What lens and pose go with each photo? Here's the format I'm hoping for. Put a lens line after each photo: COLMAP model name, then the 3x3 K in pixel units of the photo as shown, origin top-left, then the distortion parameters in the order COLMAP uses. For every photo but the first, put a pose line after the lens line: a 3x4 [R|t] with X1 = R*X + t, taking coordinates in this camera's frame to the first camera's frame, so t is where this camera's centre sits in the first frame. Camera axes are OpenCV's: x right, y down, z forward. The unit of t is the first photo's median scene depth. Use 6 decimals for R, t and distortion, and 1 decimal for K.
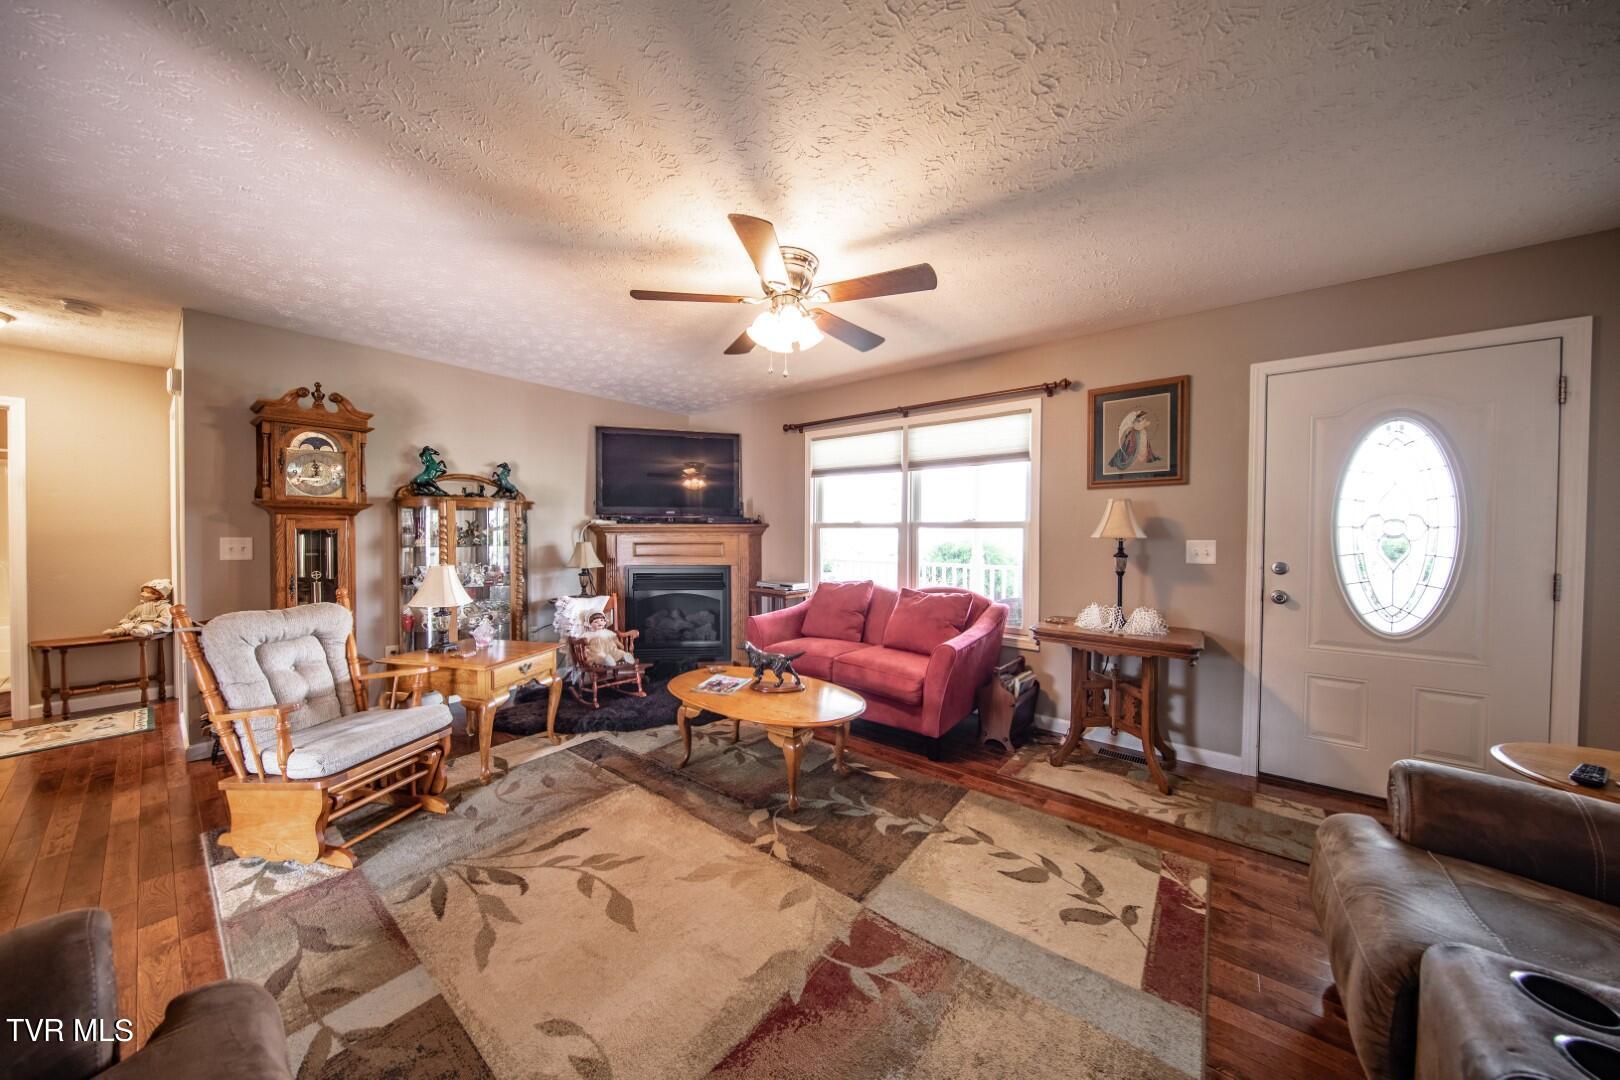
lens RADIAL K [[526.4, 0, 806.9], [0, 526.4, 539.5], [0, 0, 1]] dist [0.000966, -0.000245]
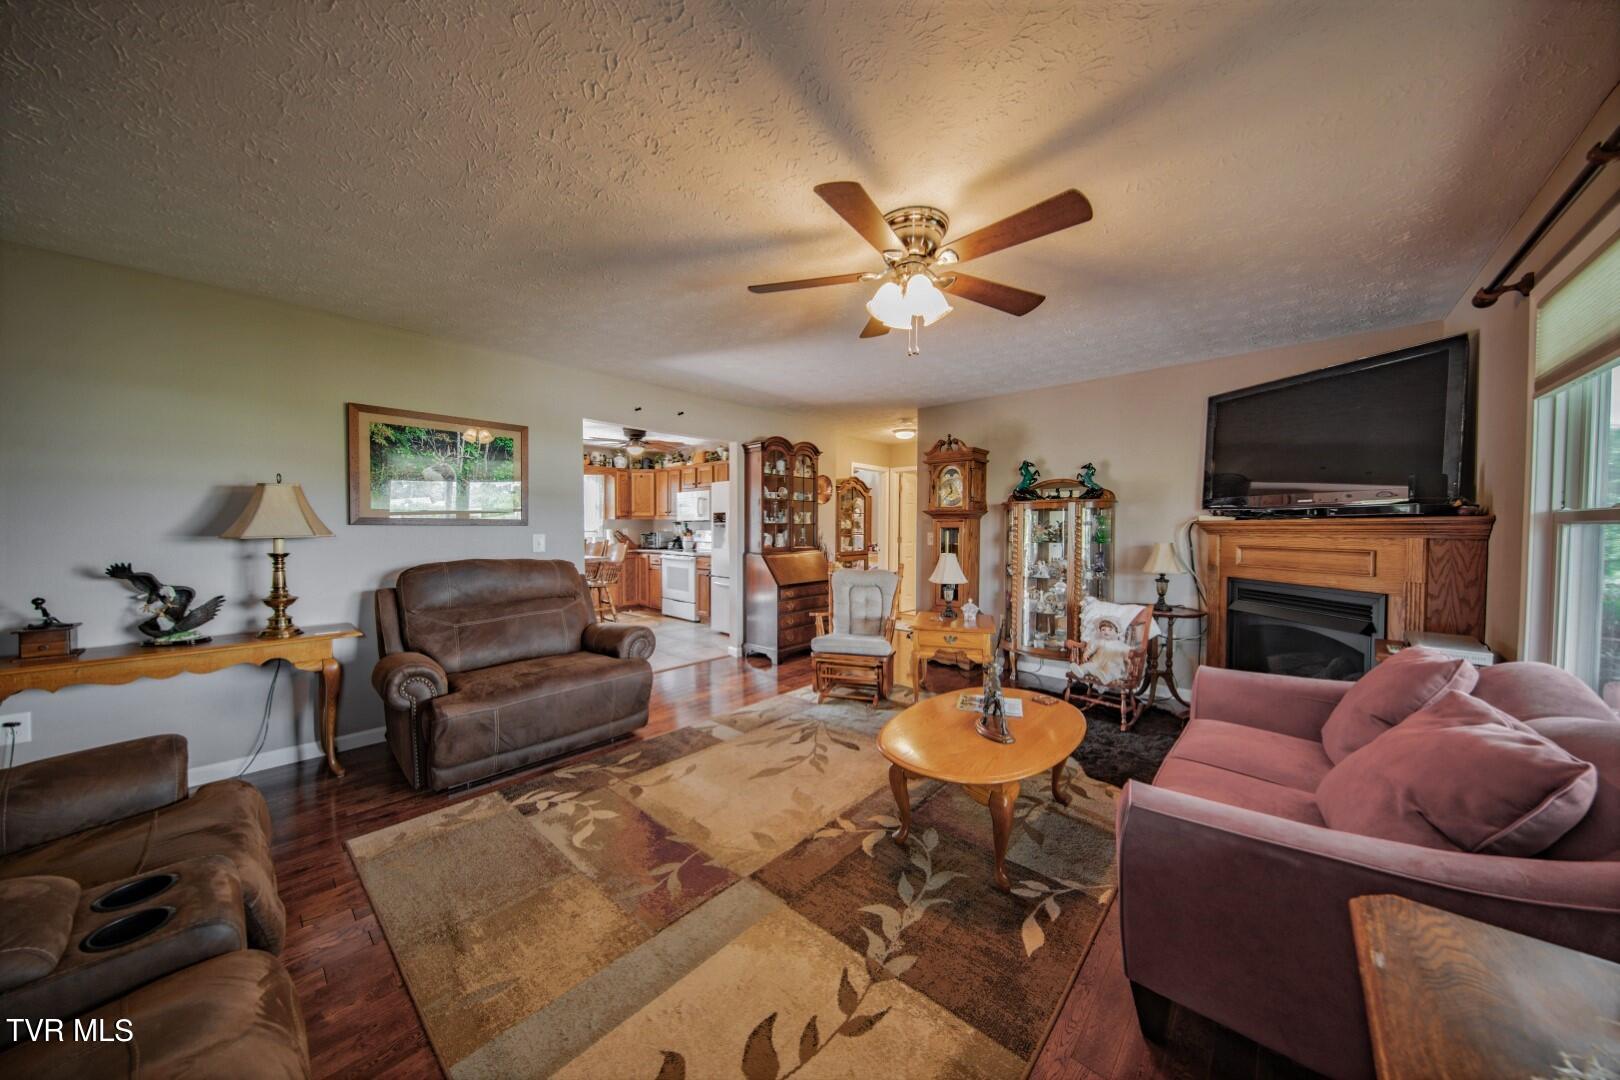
lens RADIAL K [[526.4, 0, 808.3], [0, 526.4, 539.5], [0, 0, 1]] dist [0.000966, -0.000245]
pose [[-0.071368, 0.023337, -0.997177, 0.921299], [-0.016289, 0.999566, 0.024558, -0.021034], [0.997317, 0.017996, -0.070957, 0.950497]]
